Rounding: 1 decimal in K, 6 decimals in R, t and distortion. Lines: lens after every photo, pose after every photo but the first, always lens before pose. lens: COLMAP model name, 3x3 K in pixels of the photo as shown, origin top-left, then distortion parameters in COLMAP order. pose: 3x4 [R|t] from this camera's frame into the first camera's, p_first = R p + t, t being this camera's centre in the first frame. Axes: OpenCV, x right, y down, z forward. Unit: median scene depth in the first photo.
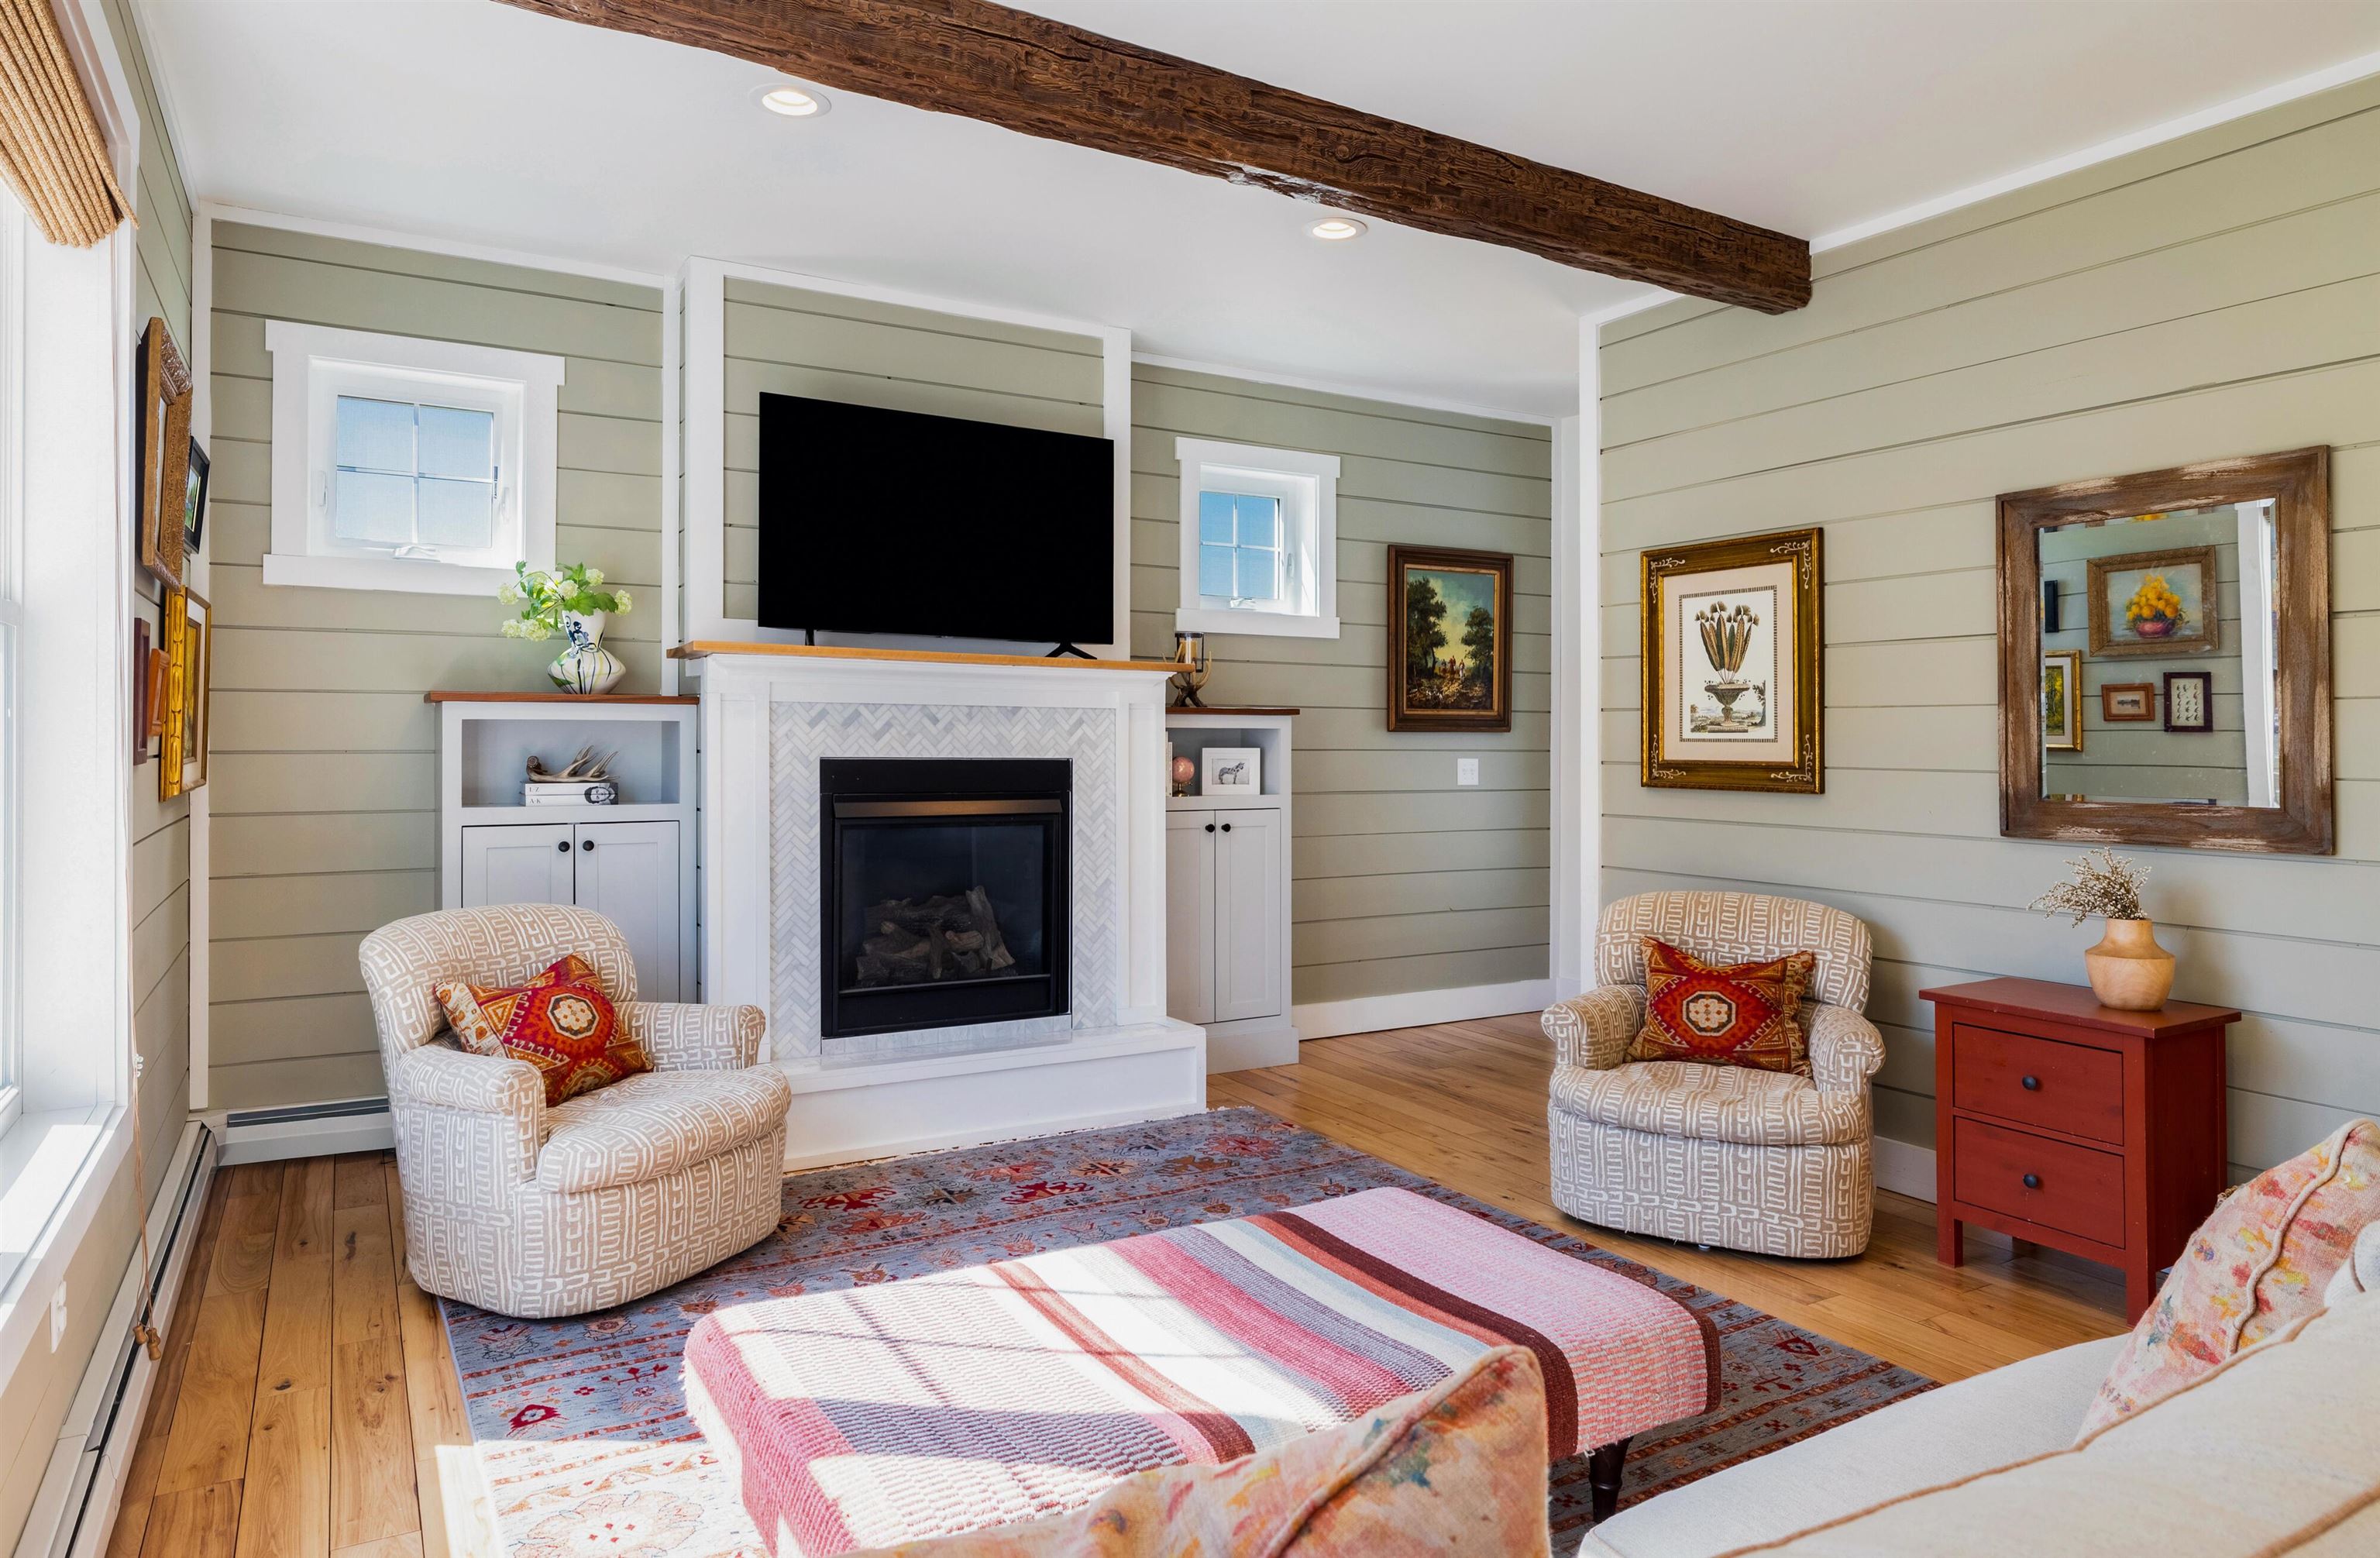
lens RADIAL K [[1443.2, 0, 1185.4], [0, 1443.2, 730.7], [0, 0, 1]] dist [-0.006615, -0.000607]
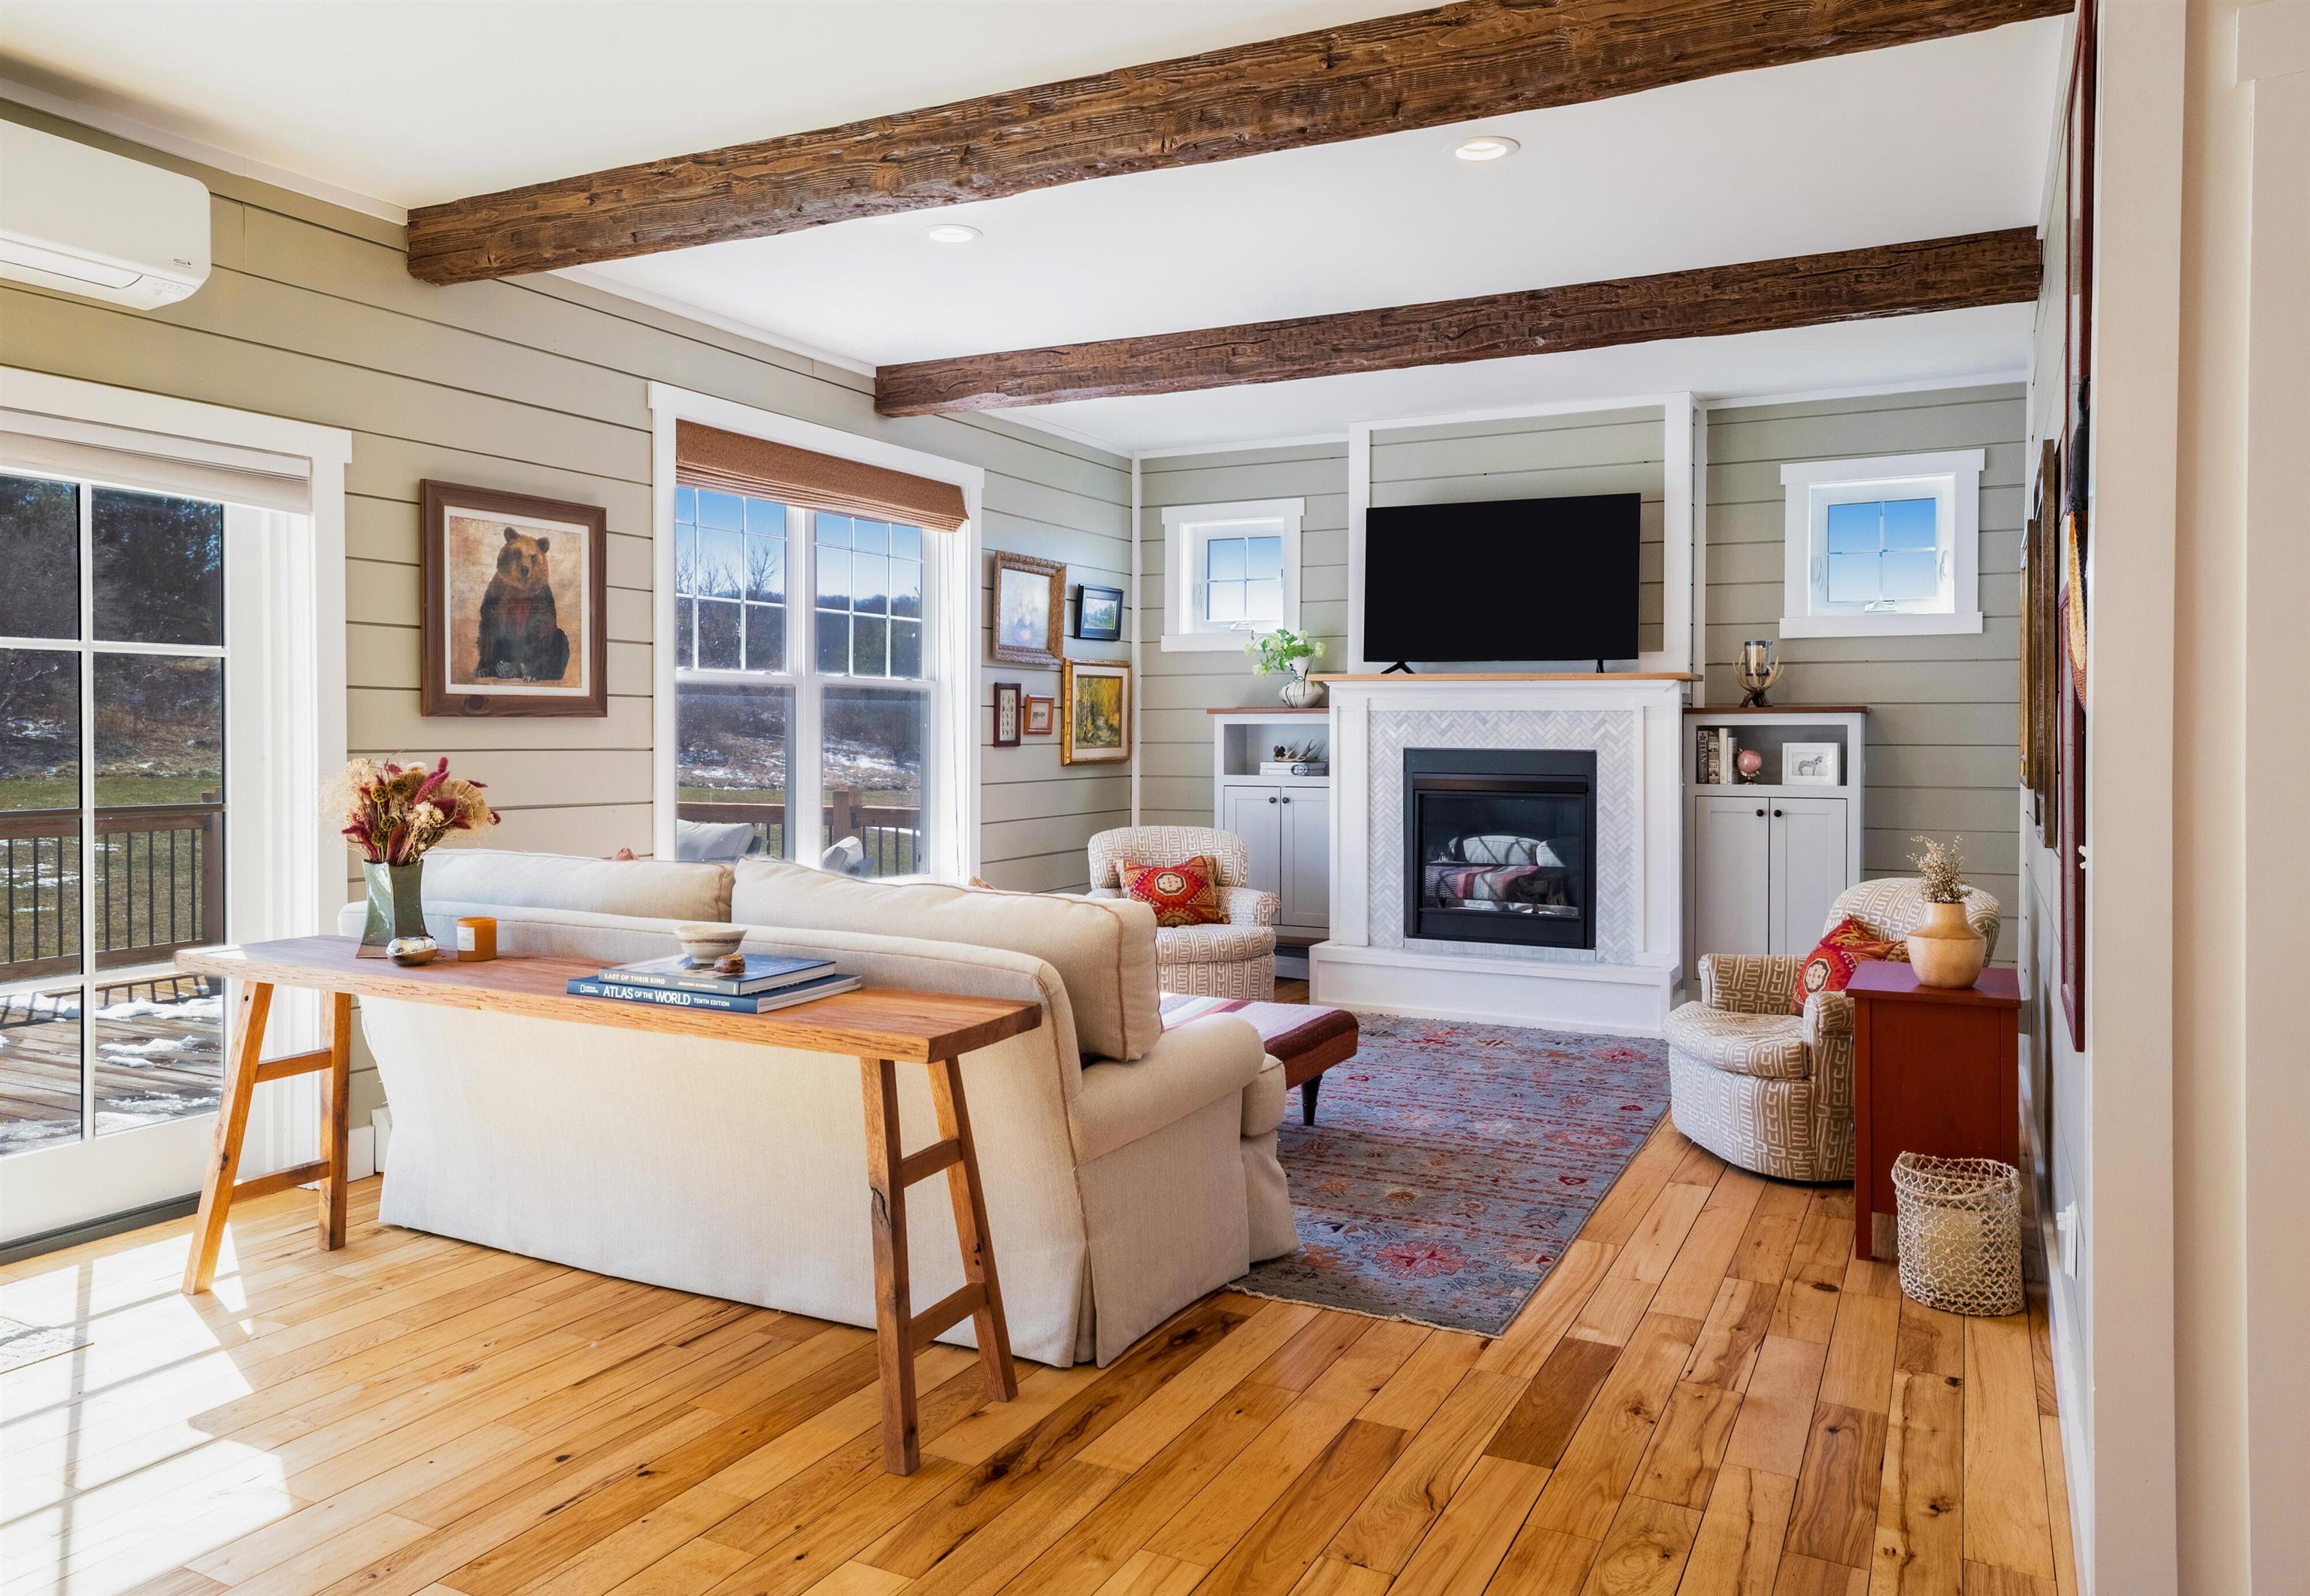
lens RADIAL K [[1534.7, 0, 1153.1], [0, 1534.7, 739.2], [0, 0, 1]] dist [0.030323, 0.002226]
pose [[0.548293, 0.000833, -0.836286, 0.848971], [0.005673, 0.999973, 0.004716, 0.000859], [0.836267, -0.007330, 0.548273, -0.075868]]
